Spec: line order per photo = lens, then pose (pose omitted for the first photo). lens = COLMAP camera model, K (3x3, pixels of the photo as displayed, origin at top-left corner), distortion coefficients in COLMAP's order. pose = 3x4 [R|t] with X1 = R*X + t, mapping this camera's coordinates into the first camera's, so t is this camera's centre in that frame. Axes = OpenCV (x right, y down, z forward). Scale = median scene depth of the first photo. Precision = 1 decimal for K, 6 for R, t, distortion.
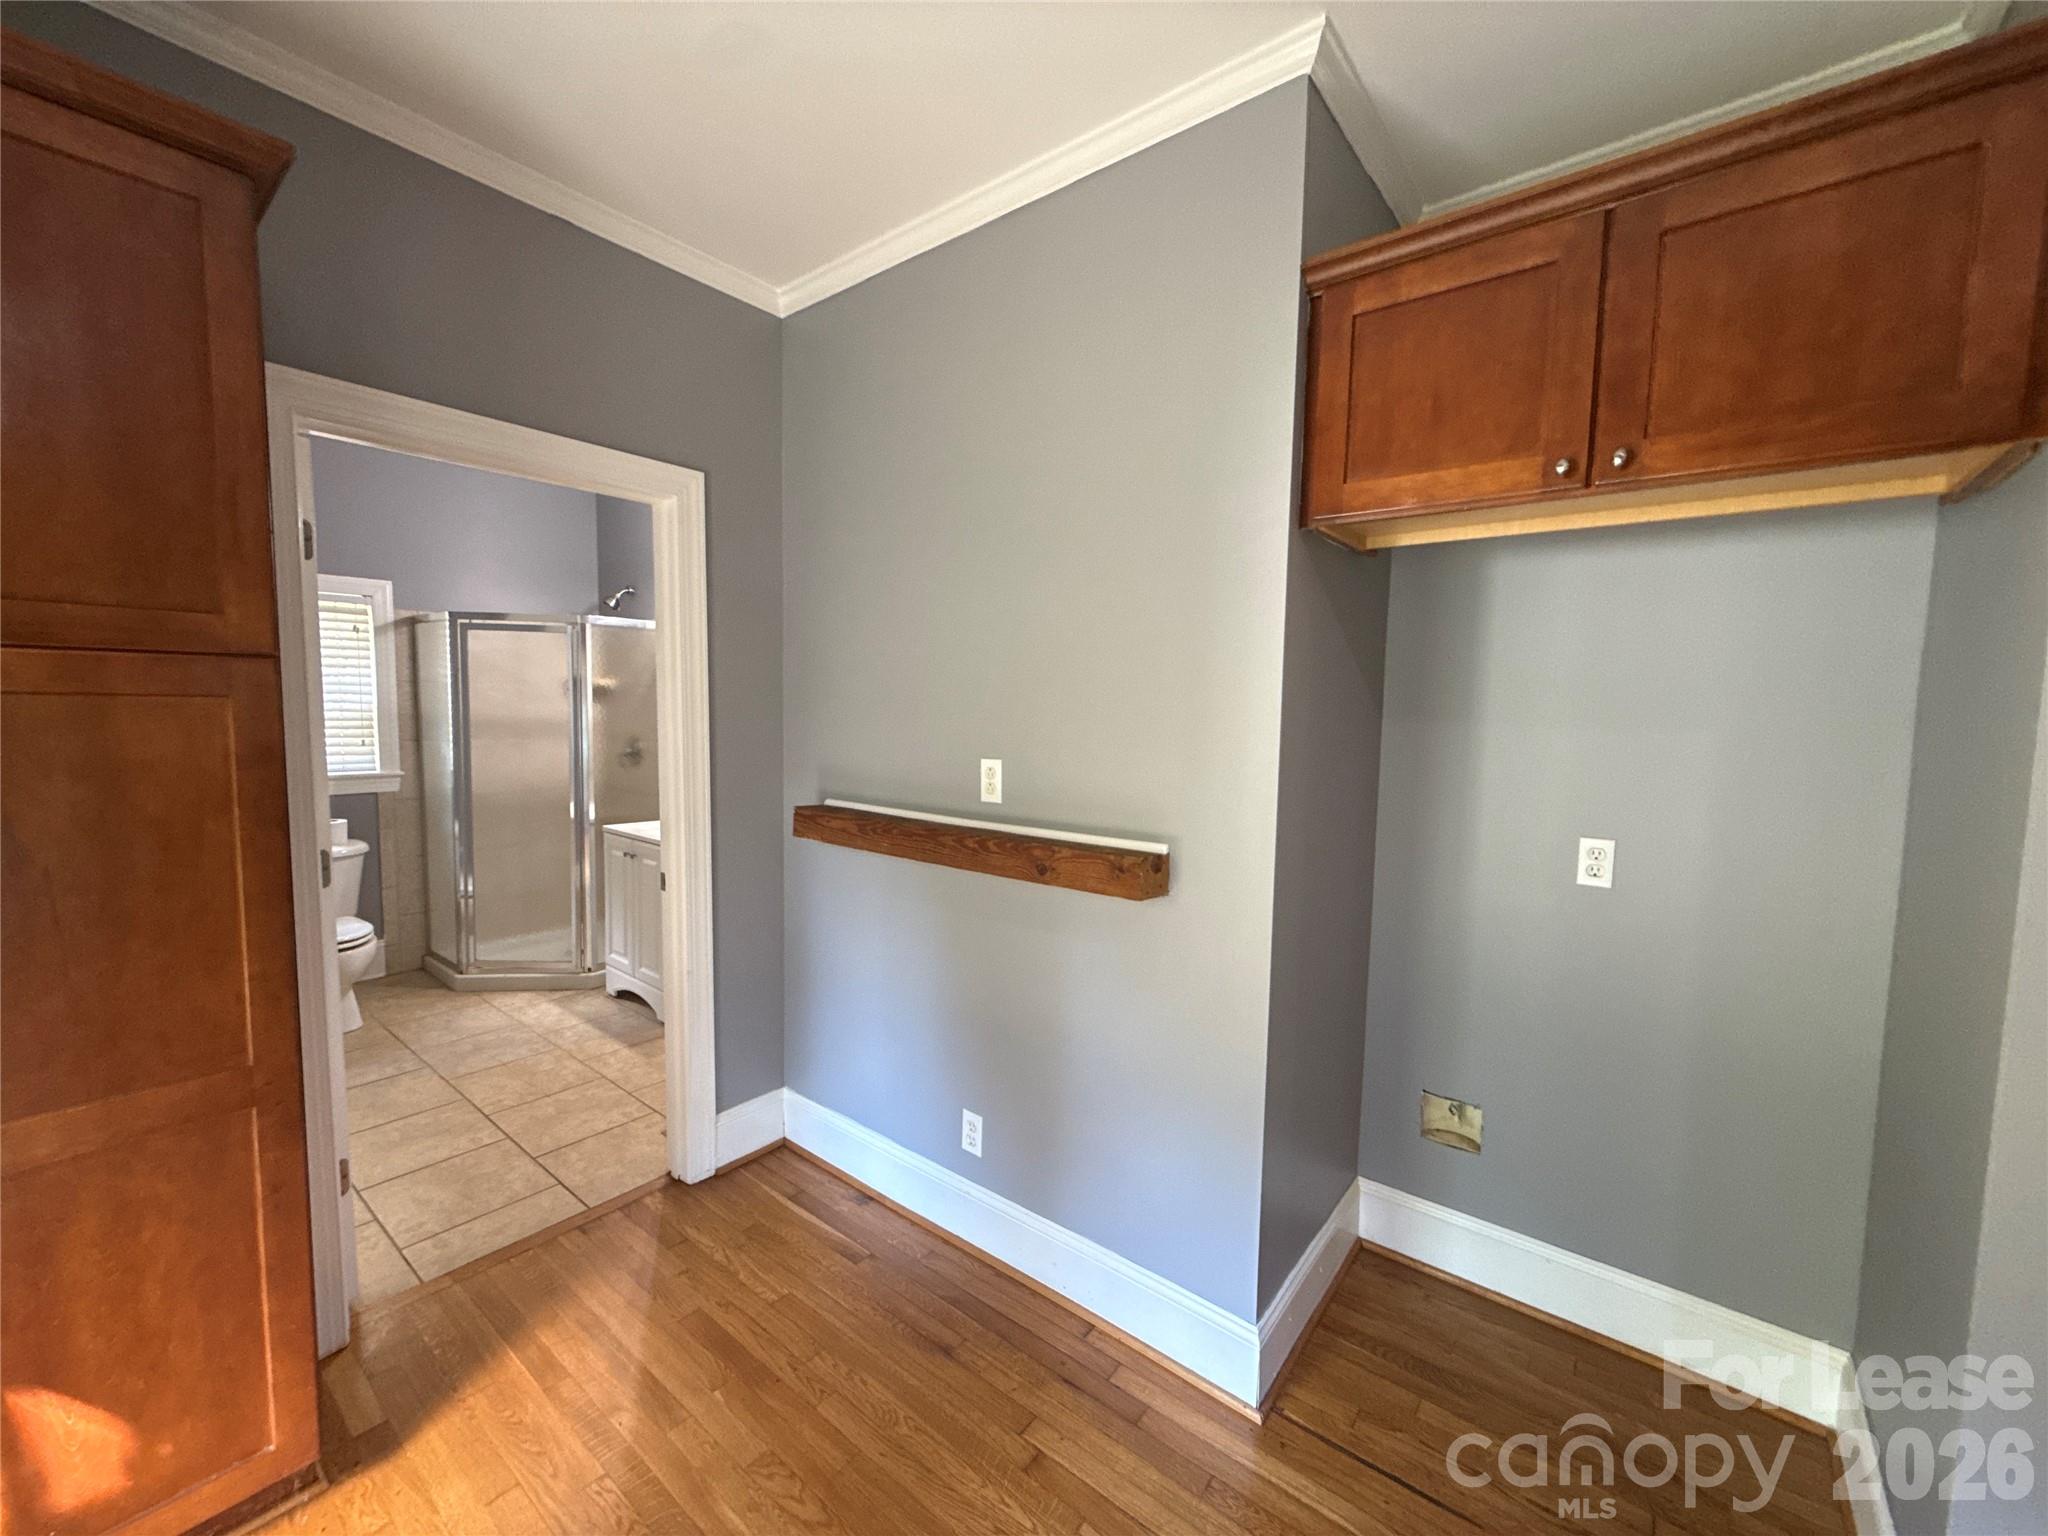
lens RADIAL K [[818.9, 0, 1021.1], [0, 818.9, 776.4], [0, 0, 1]] dist [0.003622, -0.000090]
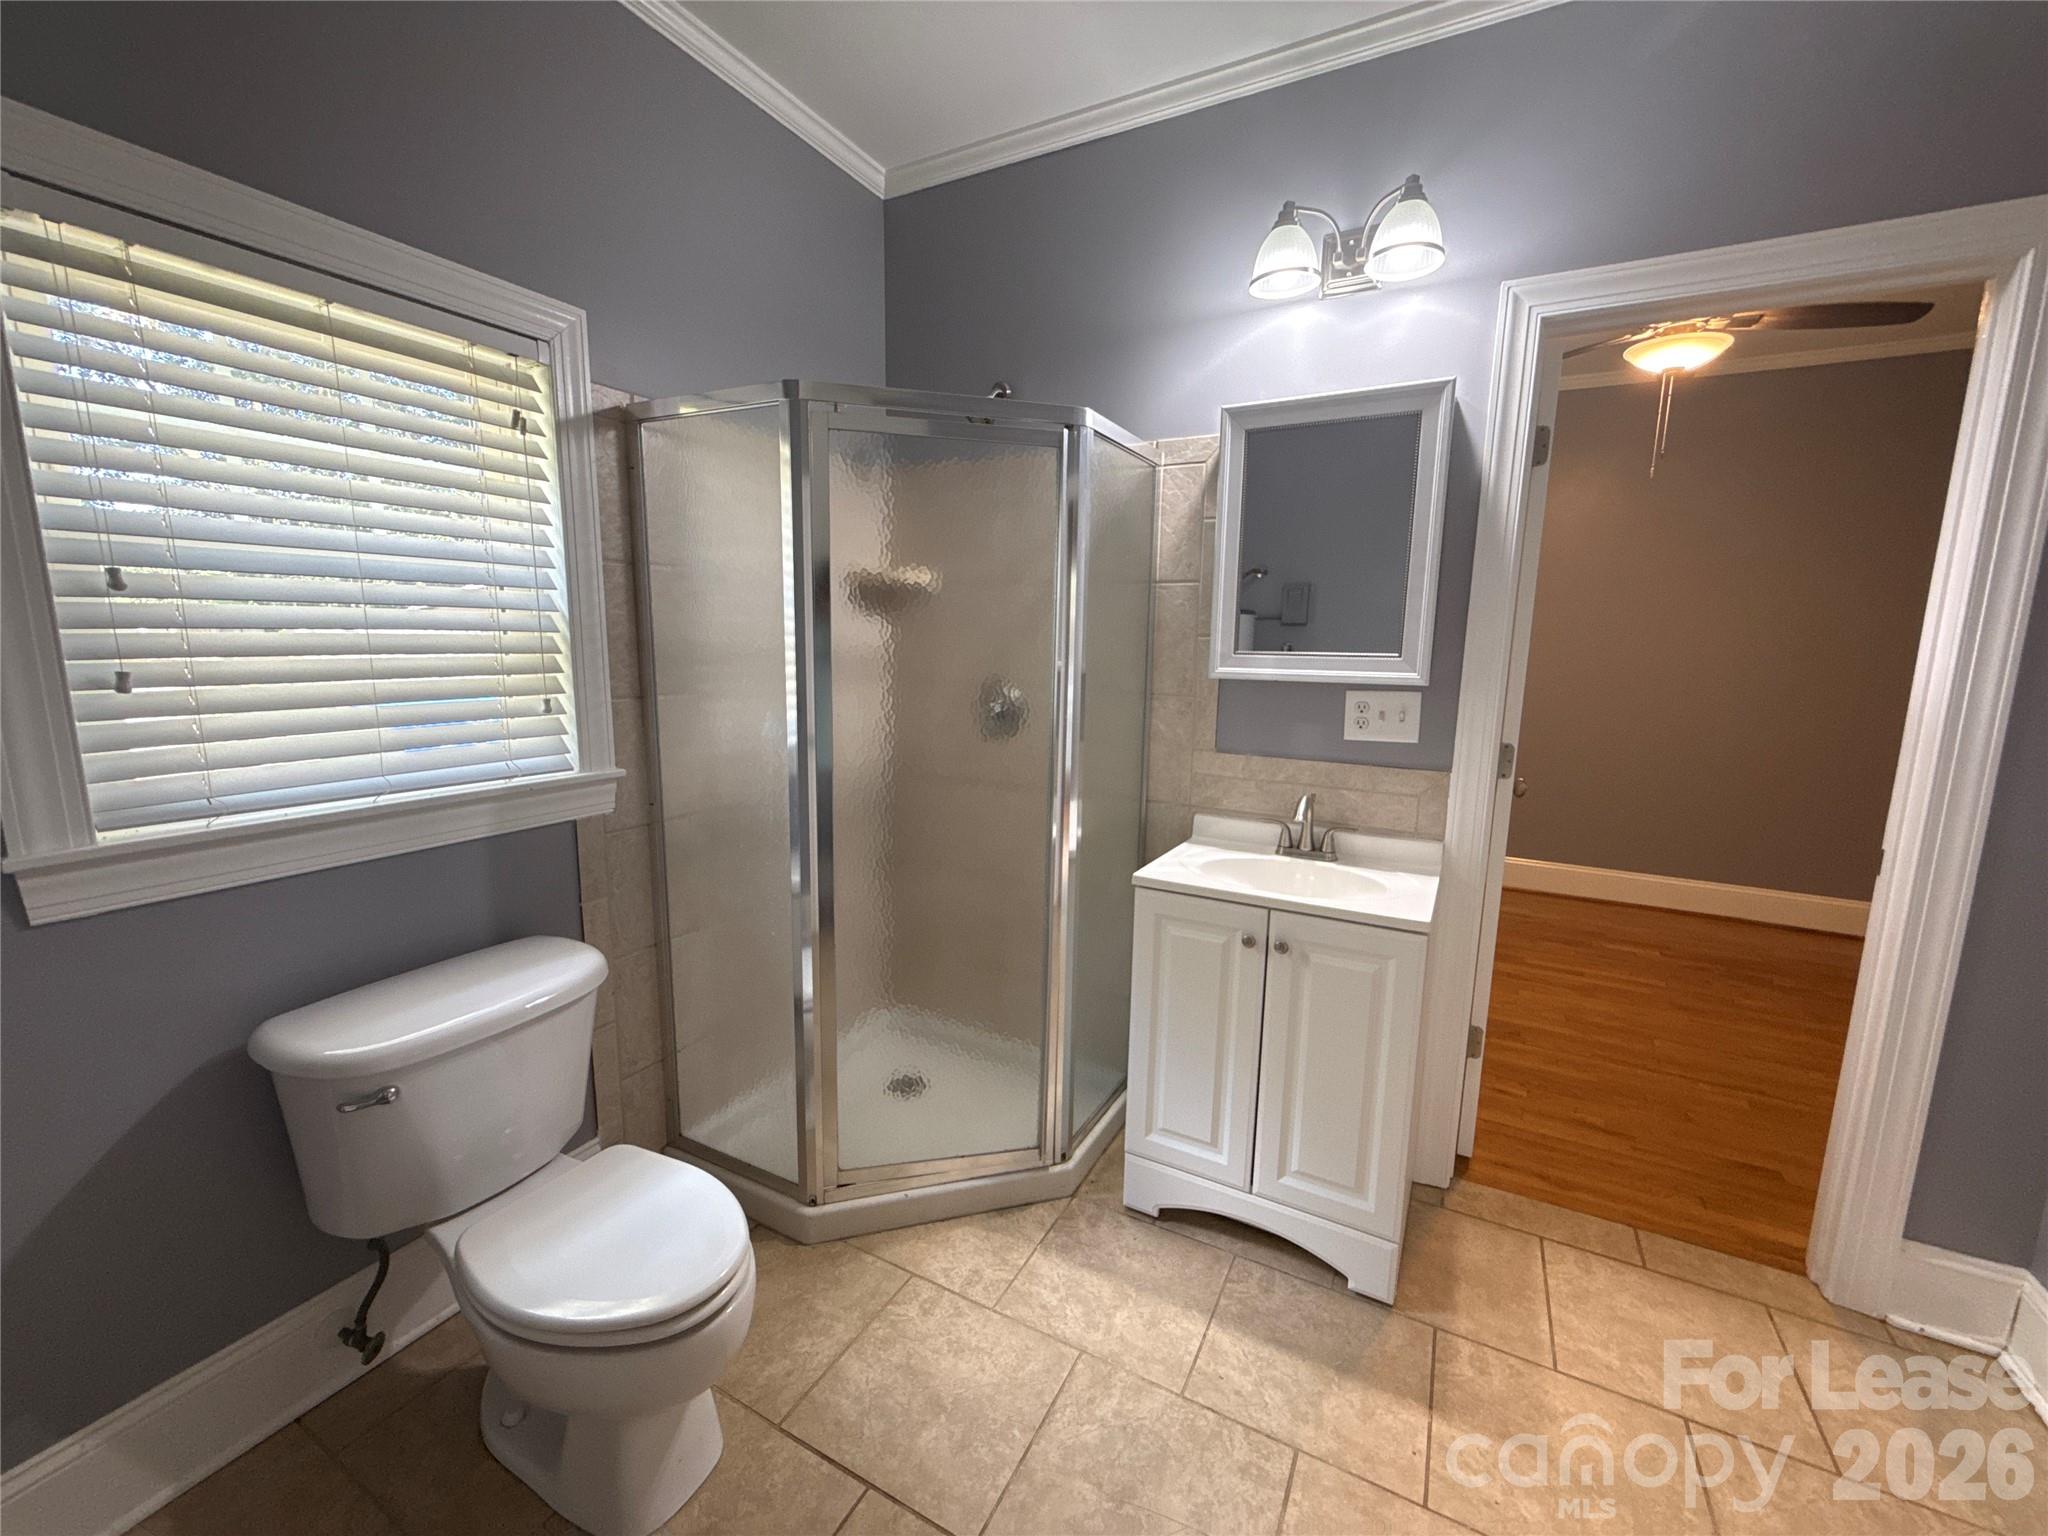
lens RADIAL K [[818.9, 0, 1029.1], [0, 818.9, 759.7], [0, 0, 1]] dist [0.003622, -0.000090]
pose [[0.981011, -0.033128, 0.191103, -0.640891], [0.017225, 0.996293, 0.084285, -0.045071], [-0.193186, -0.079392, 0.977945, 0.543836]]
